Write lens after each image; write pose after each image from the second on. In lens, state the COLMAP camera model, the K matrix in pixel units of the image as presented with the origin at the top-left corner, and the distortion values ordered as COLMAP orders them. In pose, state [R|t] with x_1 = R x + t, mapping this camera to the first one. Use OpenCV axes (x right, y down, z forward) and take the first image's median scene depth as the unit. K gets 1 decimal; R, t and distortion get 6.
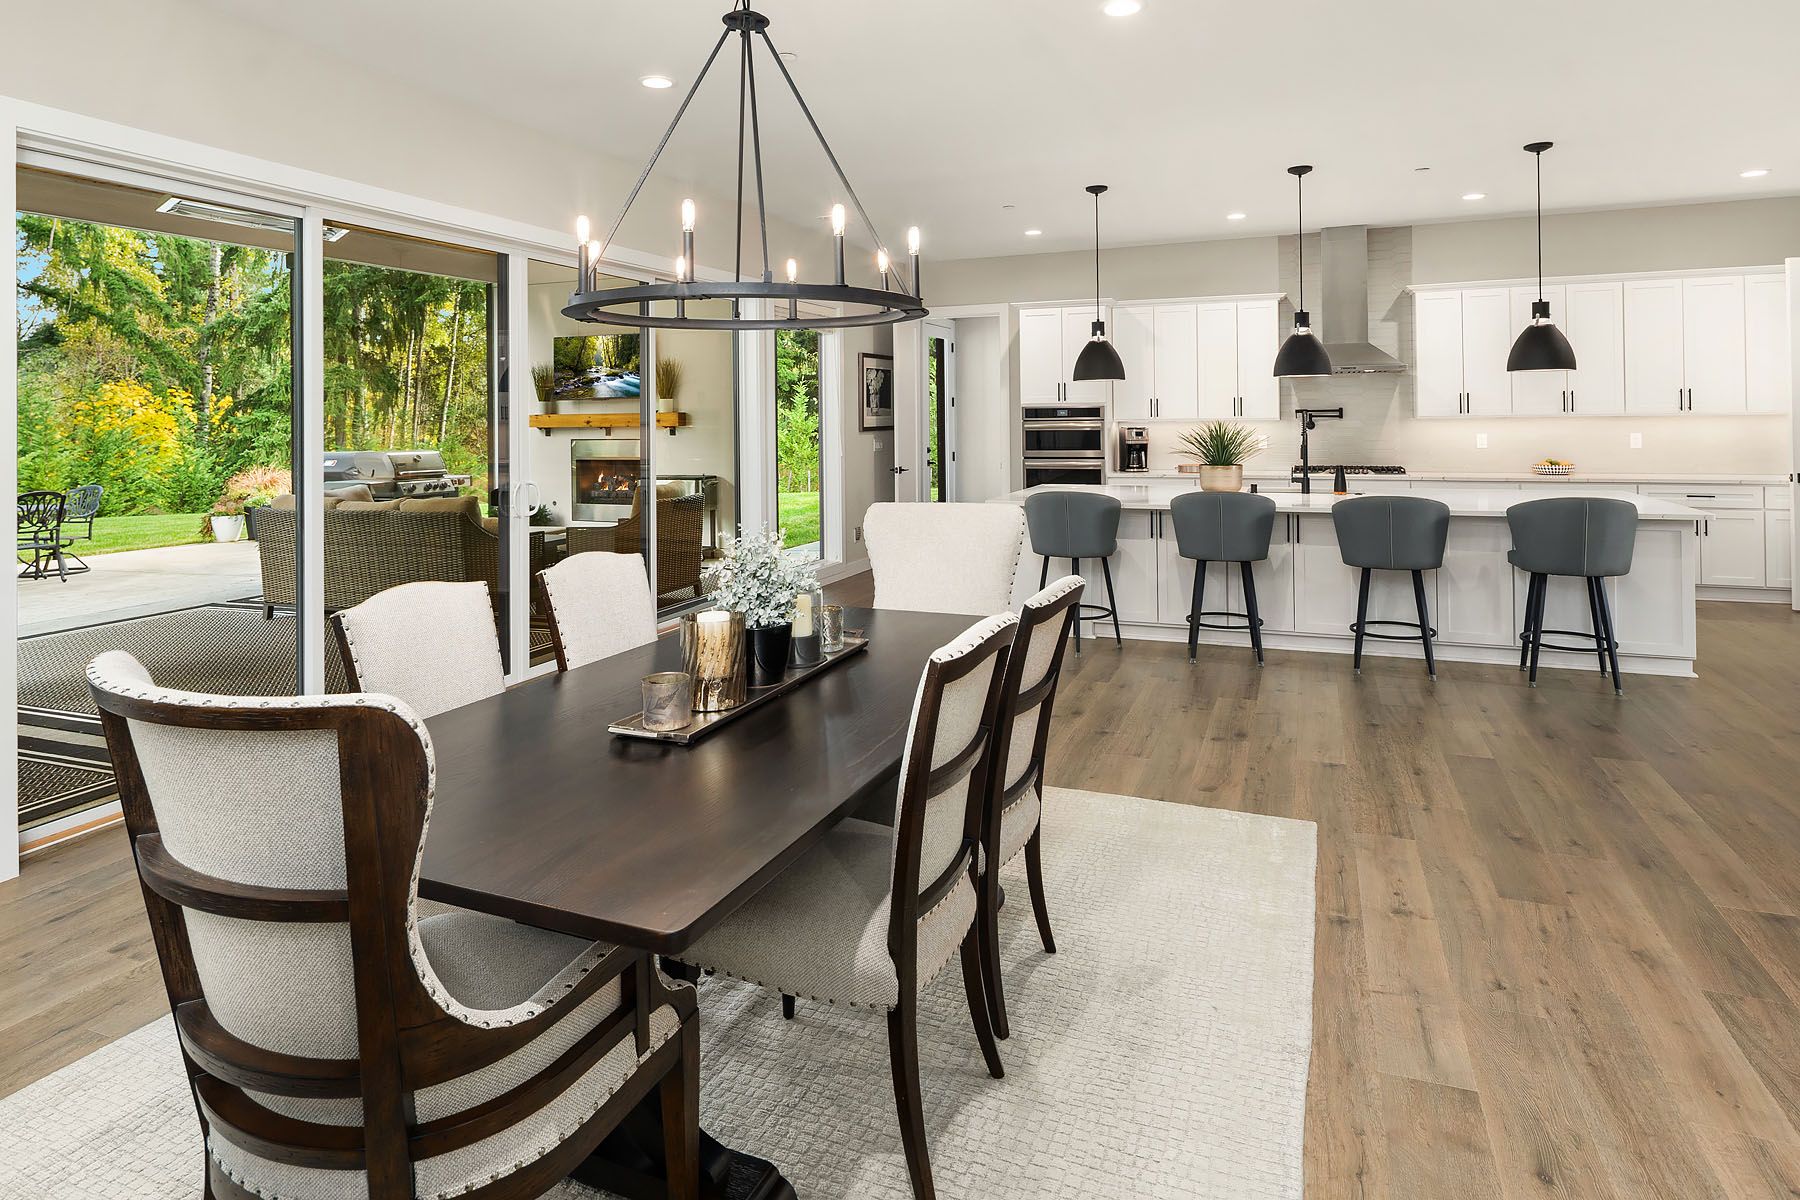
lens RADIAL K [[1029.9, 0, 894.5], [0, 1029.9, 425.9], [0, 0, 1]] dist [-0.001724, -0.000685]
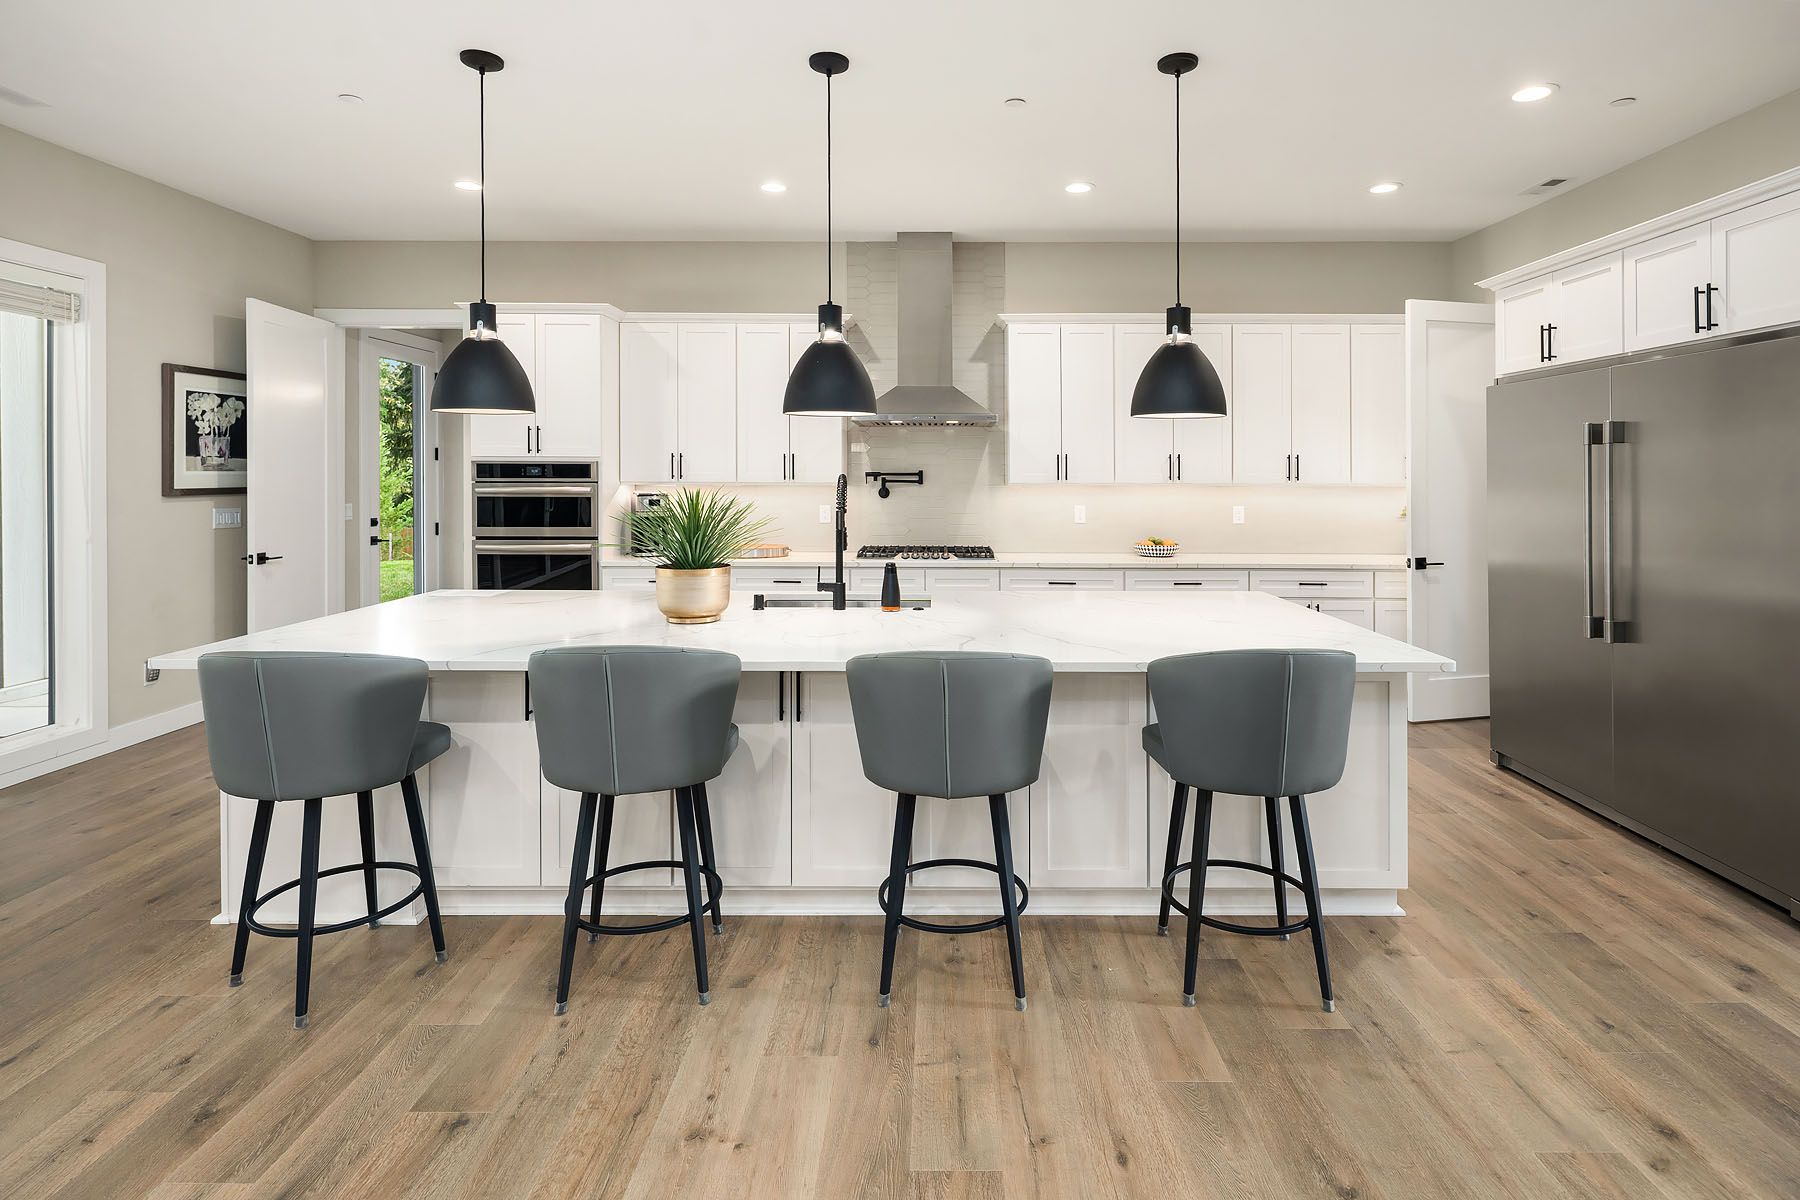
lens RADIAL K [[907.7, 0, 942.0], [0, 907.7, 486.2], [0, 0, 1]] dist [-0.001678, -0.000441]
pose [[0.925177, 0.011101, 0.379373, 0.192977], [-0.011176, 0.999936, -0.002004, -0.004839], [-0.379370, -0.002386, 0.925242, 0.368730]]
